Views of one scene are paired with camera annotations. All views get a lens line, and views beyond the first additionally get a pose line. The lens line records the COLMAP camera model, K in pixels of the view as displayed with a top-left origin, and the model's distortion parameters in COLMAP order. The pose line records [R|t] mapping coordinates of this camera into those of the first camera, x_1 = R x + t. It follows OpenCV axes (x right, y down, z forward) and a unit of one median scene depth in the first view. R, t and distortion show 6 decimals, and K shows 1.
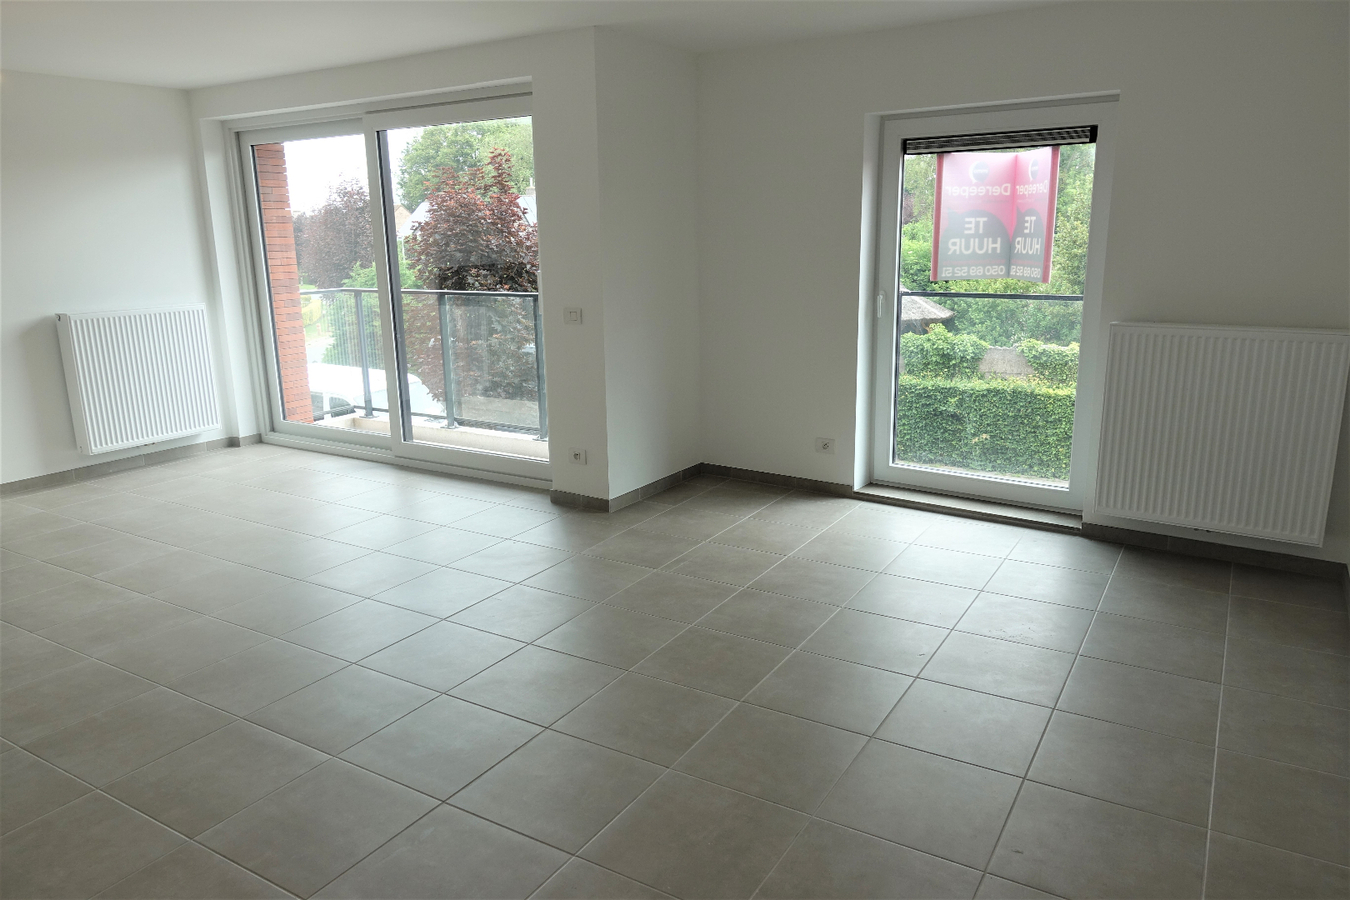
lens RADIAL K [[933.3, 0, 678.1], [0, 933.3, 448.5], [0, 0, 1]] dist [0.008005, -0.003941]
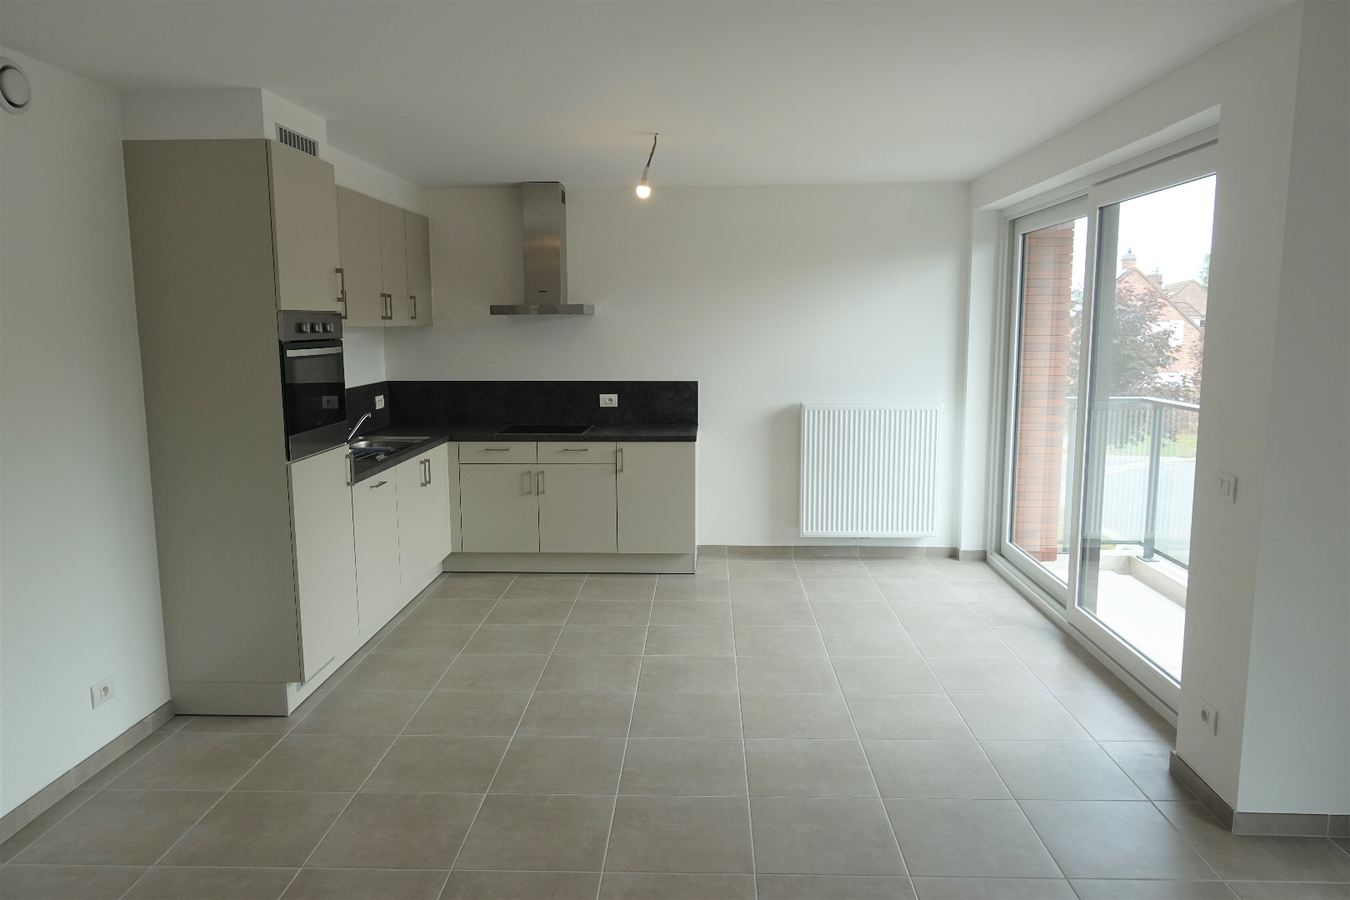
lens RADIAL K [[933.3, 0, 671.0], [0, 933.3, 442.9], [0, 0, 1]] dist [0.008005, -0.003941]
pose [[0.486021, 0.125724, -0.864857, 0.204250], [-0.200160, 0.979308, 0.029879, -0.103672], [0.850717, 0.158588, 0.501129, 0.351104]]
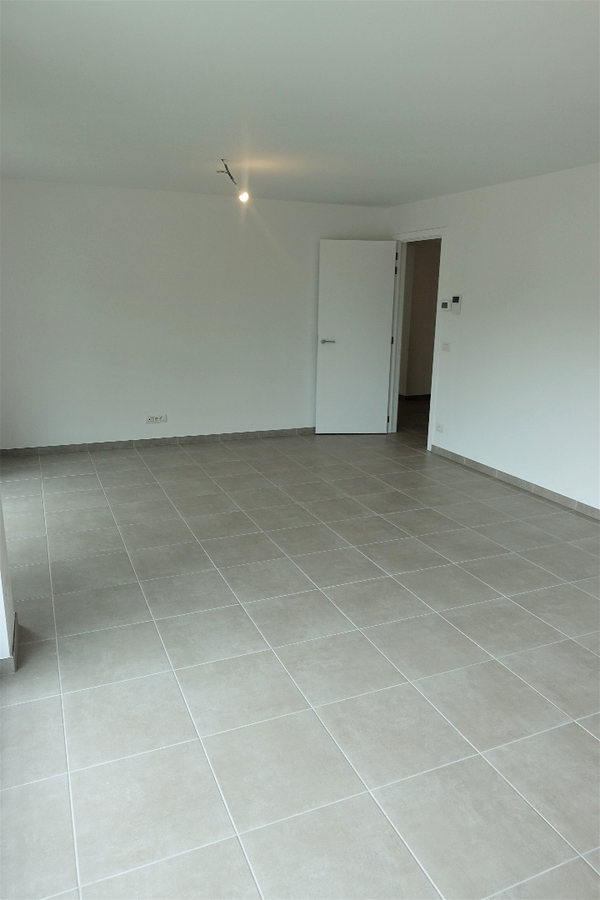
lens RADIAL K [[622.2, 0, 297.9], [0, 622.2, 448.9], [0, 0, 1]] dist [0.008005, -0.003941]
pose [[-0.811581, -0.141024, 0.566964, -0.543540], [0.130048, 0.902478, 0.410636, -0.260225], [-0.569582, 0.406997, -0.714094, 1.097633]]
